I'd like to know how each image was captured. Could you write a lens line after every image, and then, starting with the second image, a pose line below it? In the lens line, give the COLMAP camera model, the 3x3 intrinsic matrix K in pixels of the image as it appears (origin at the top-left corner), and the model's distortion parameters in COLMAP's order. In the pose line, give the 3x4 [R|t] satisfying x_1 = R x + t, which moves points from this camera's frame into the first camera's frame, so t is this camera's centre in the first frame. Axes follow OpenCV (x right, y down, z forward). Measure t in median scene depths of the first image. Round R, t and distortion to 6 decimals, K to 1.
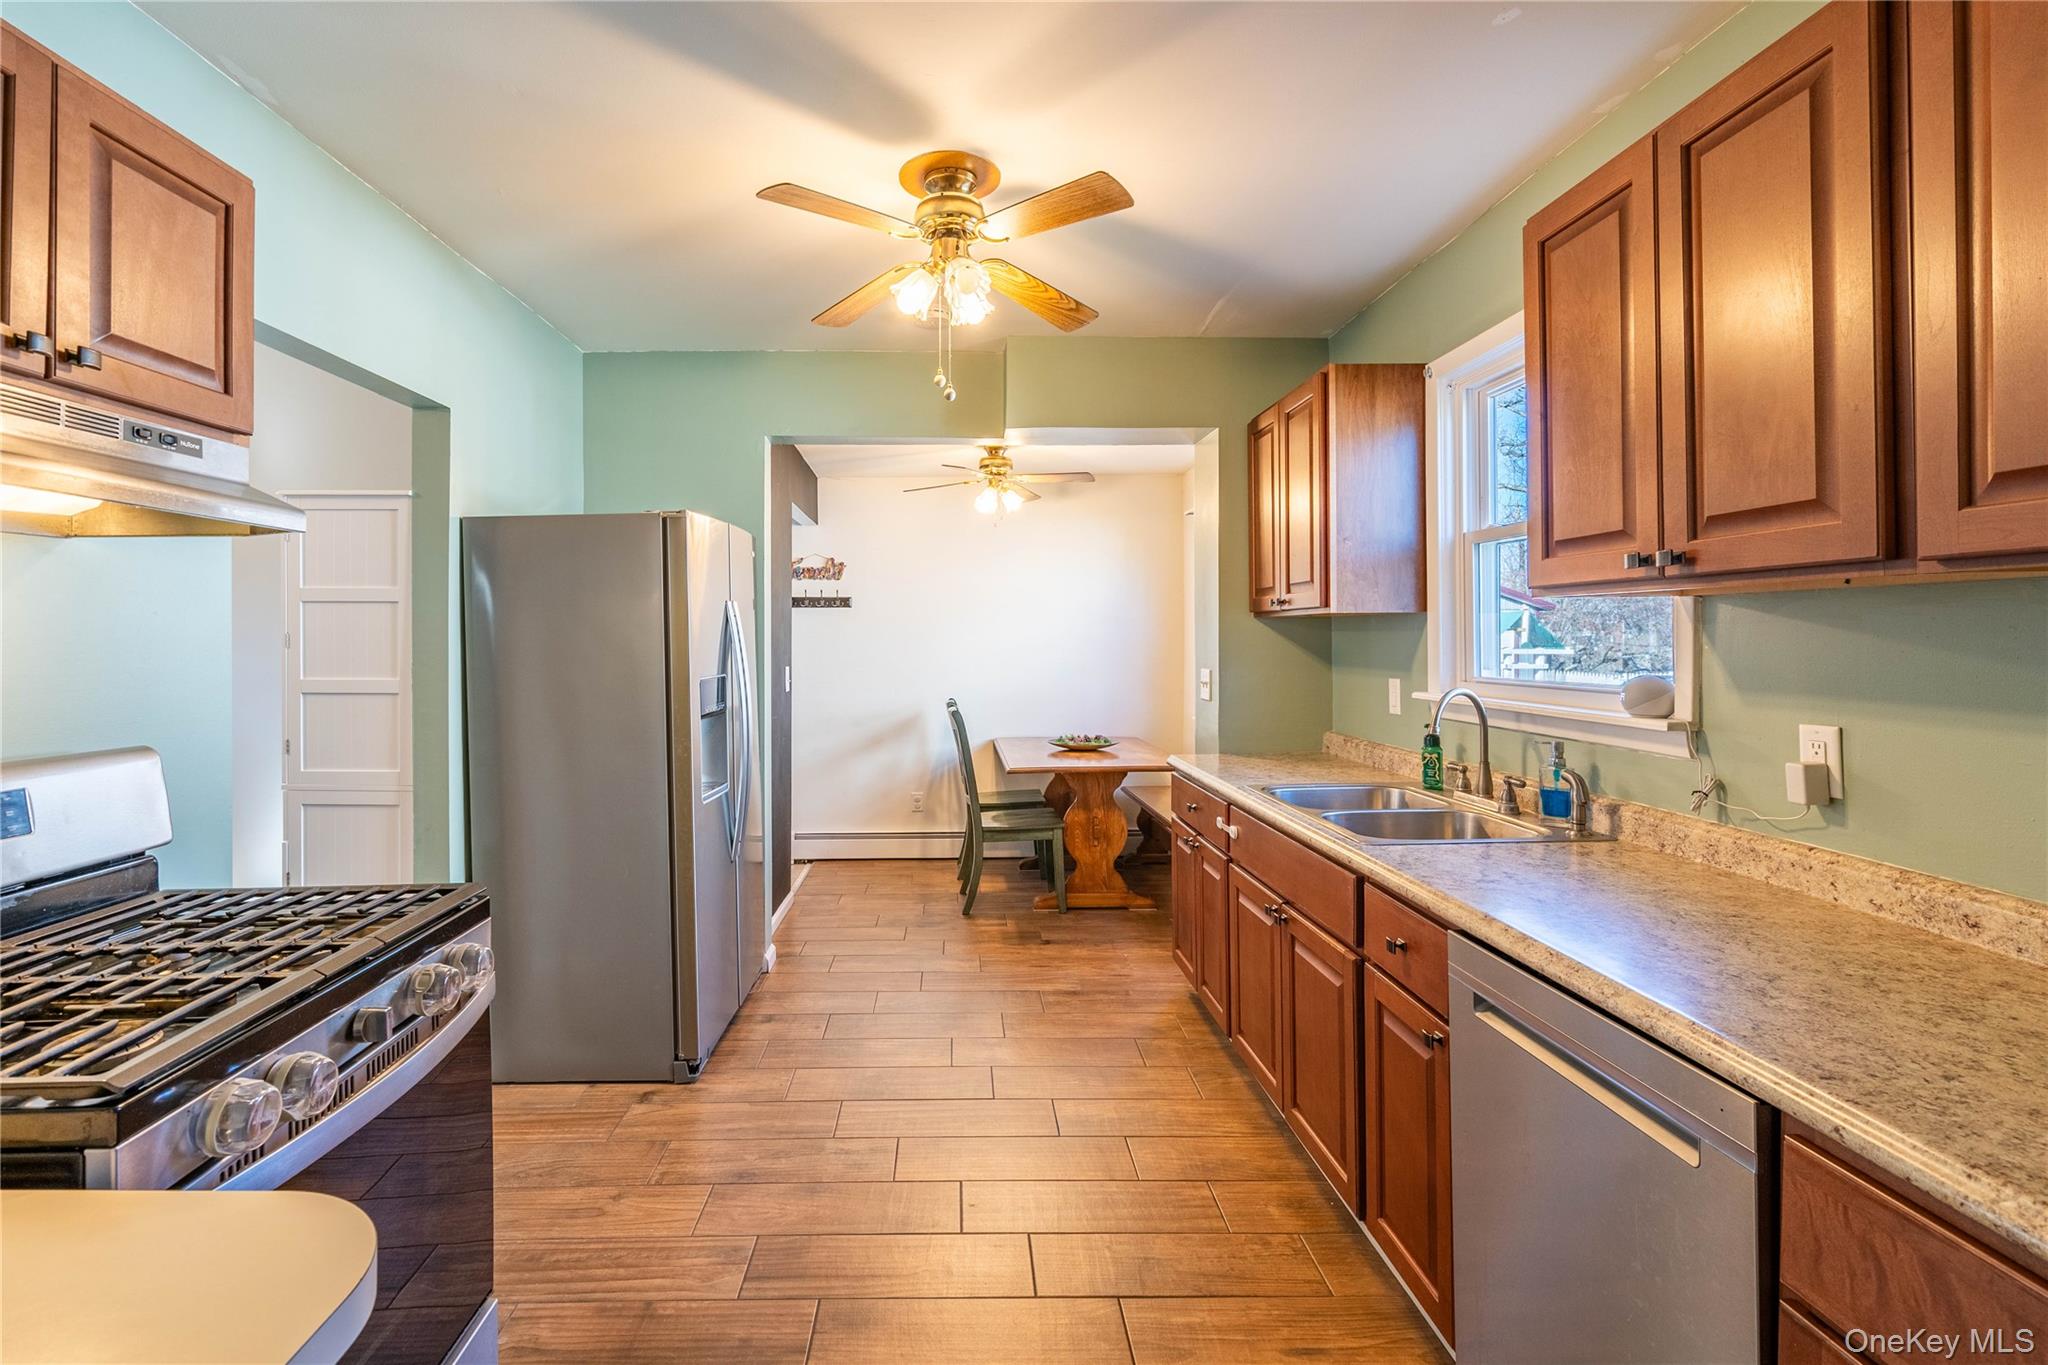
lens RADIAL K [[956.3, 0, 966.6], [0, 956.3, 625.8], [0, 0, 1]] dist [-0.001306, 0.000299]
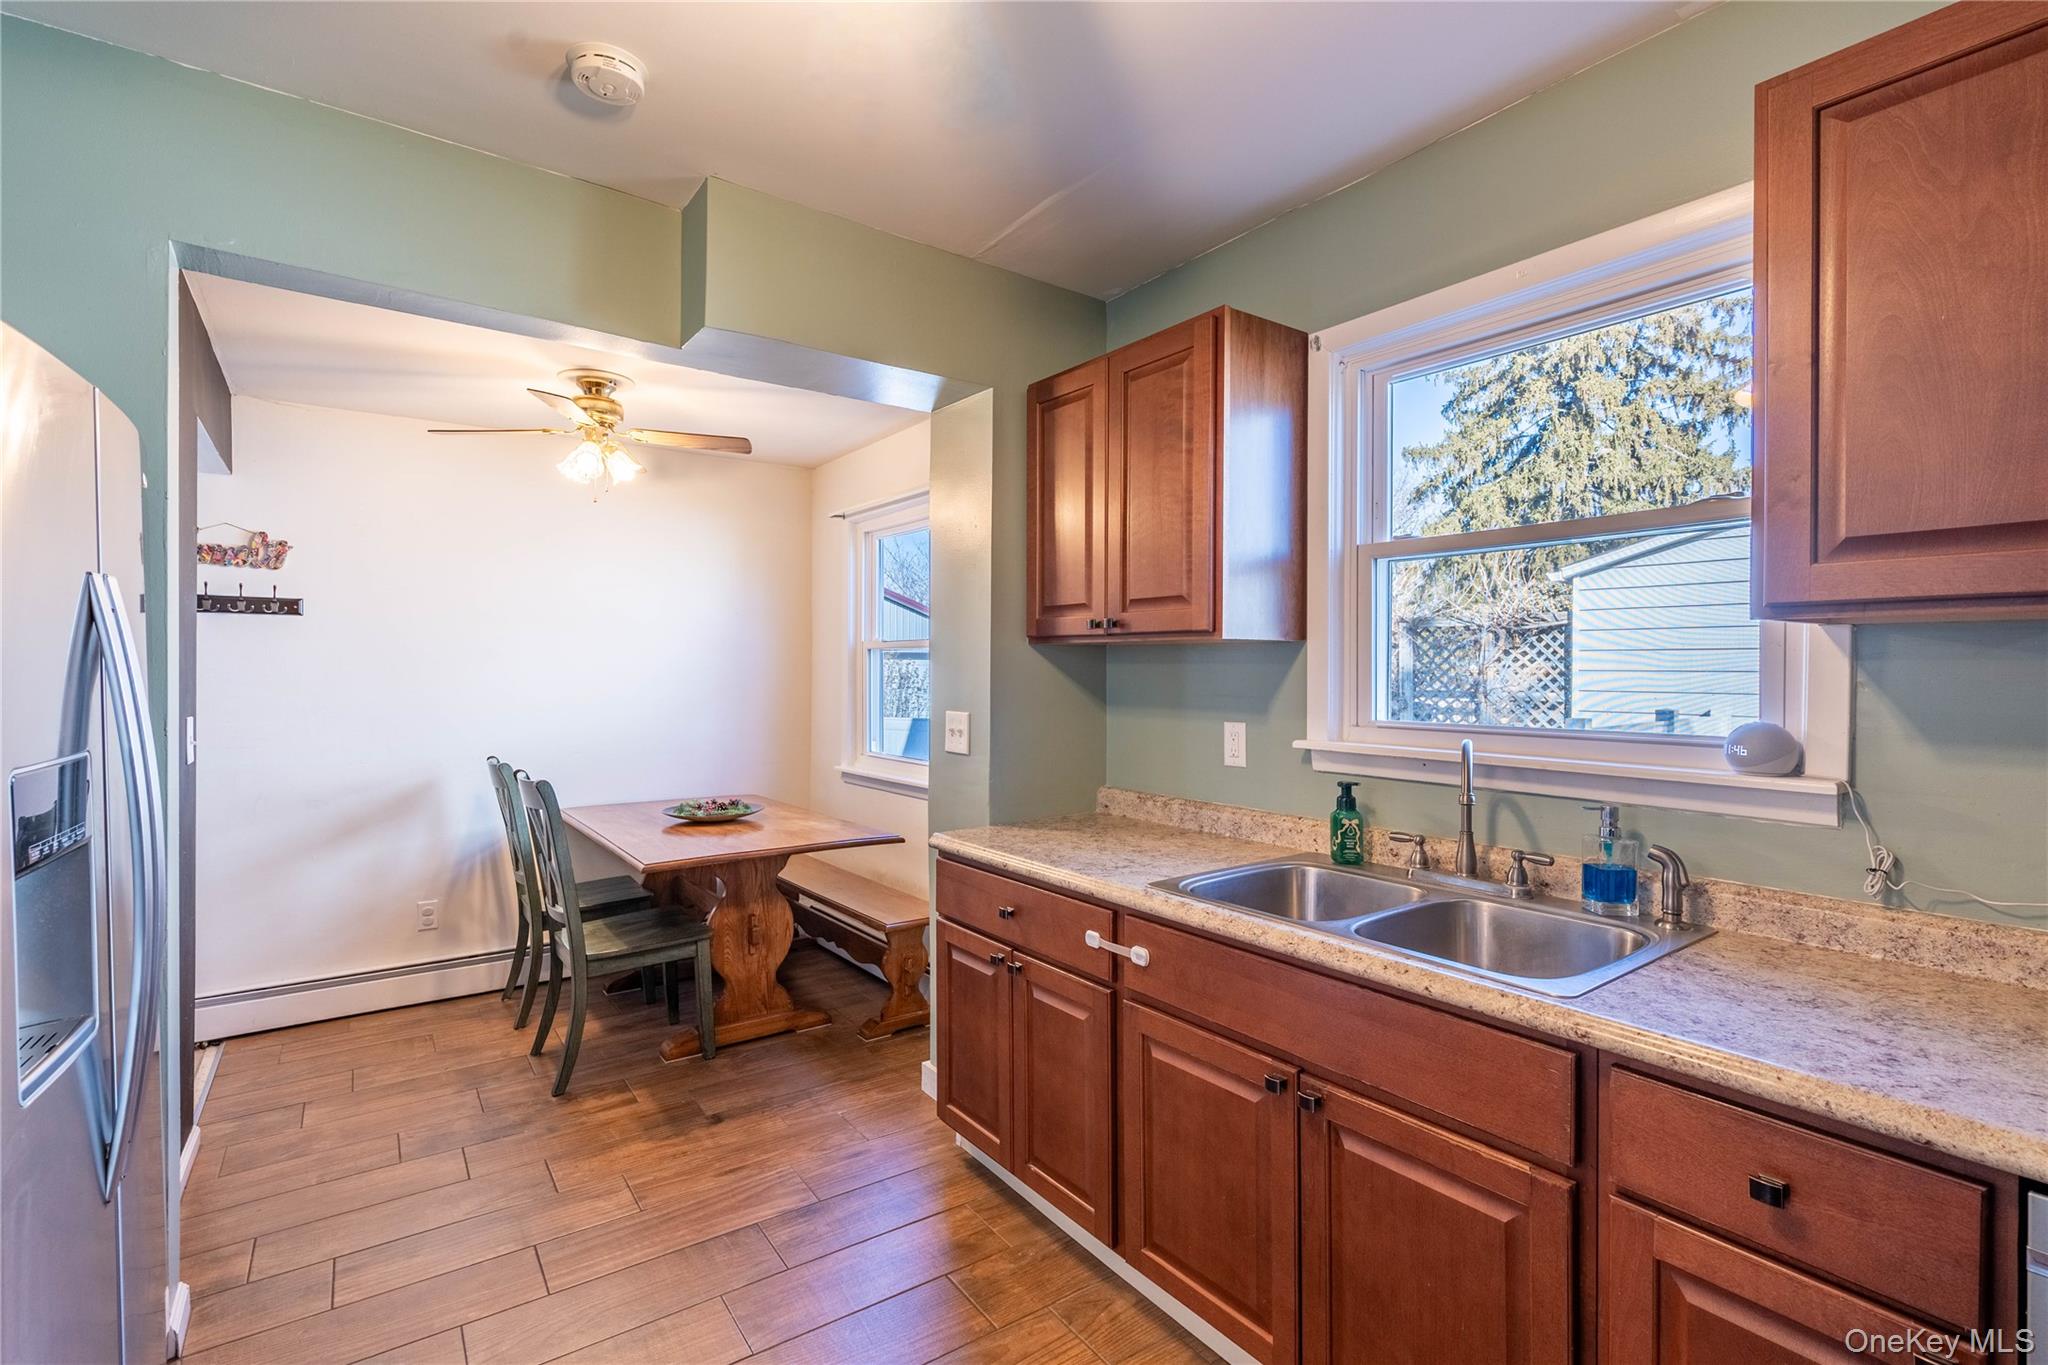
lens RADIAL K [[925.6, 0, 1022.3], [0, 925.6, 674.9], [0, 0, 1]] dist [-0.004385, 0.000843]
pose [[0.819213, 0.004790, 0.573470, -0.120480], [-0.015384, 0.999789, 0.013626, 0.005468], [-0.573283, -0.019985, 0.819113, 0.365906]]
